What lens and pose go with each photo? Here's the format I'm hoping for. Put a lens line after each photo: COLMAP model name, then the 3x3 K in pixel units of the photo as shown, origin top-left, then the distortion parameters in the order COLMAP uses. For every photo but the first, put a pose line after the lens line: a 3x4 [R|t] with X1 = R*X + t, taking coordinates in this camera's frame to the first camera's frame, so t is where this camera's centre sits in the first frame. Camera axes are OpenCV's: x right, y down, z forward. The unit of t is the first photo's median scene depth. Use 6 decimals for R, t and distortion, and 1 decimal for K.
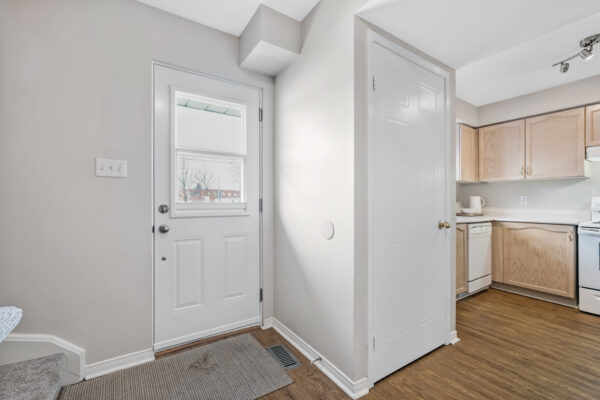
lens RADIAL K [[239.4, 0, 289.6], [0, 239.4, 200.7], [0, 0, 1]] dist [0.003071, 0.000424]
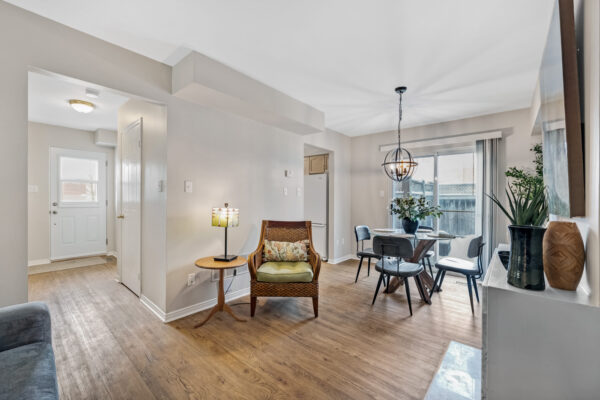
lens RADIAL K [[242.2, 0, 292.7], [0, 242.2, 201.6], [0, 0, 1]] dist [-0.004244, -0.000285]
pose [[0.966082, 0.004704, 0.258192, 0.680041], [-0.008454, 0.999874, 0.013415, -0.026564], [-0.258096, -0.015143, 0.966000, -1.153135]]
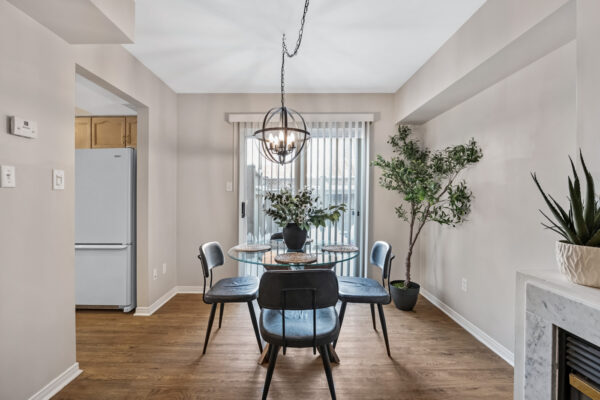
lens RADIAL K [[264.0, 0, 297.6], [0, 264.0, 198.4], [0, 0, 1]] dist [-0.015341, -0.000155]
pose [[0.554359, -0.009243, 0.832226, 0.850244], [-0.001349, 0.999927, 0.012004, -0.025249], [-0.832277, -0.007778, 0.554306, -0.686241]]
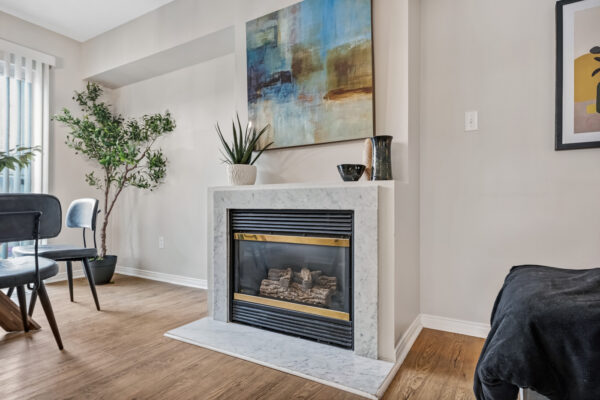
lens RADIAL K [[335.2, 0, 298.4], [0, 335.2, 206.1], [0, 0, 1]] dist [0.000633, 0.001106]
pose [[-0.418766, -0.005358, 0.908078, 0.600229], [-0.006220, 0.999976, 0.003032, 0.111770], [-0.908073, -0.004378, -0.418789, -0.618846]]
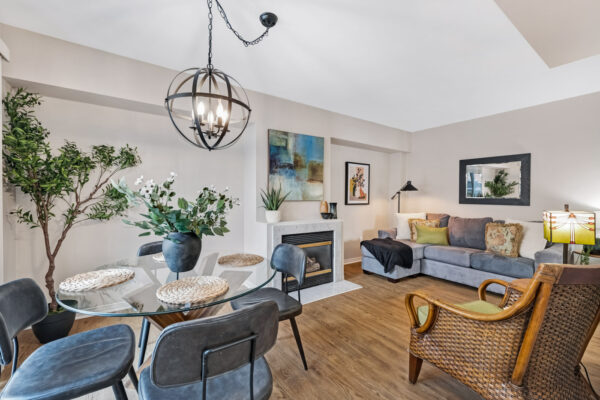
lens RADIAL K [[254.9, 0, 295.2], [0, 254.9, 196.4], [0, 0, 1]] dist [-0.000379, -0.000168]
pose [[-0.999857, -0.014136, -0.009306, 1.213834], [-0.014116, 0.999898, -0.002206, -0.020992], [0.009336, -0.002074, -0.999954, 0.166778]]
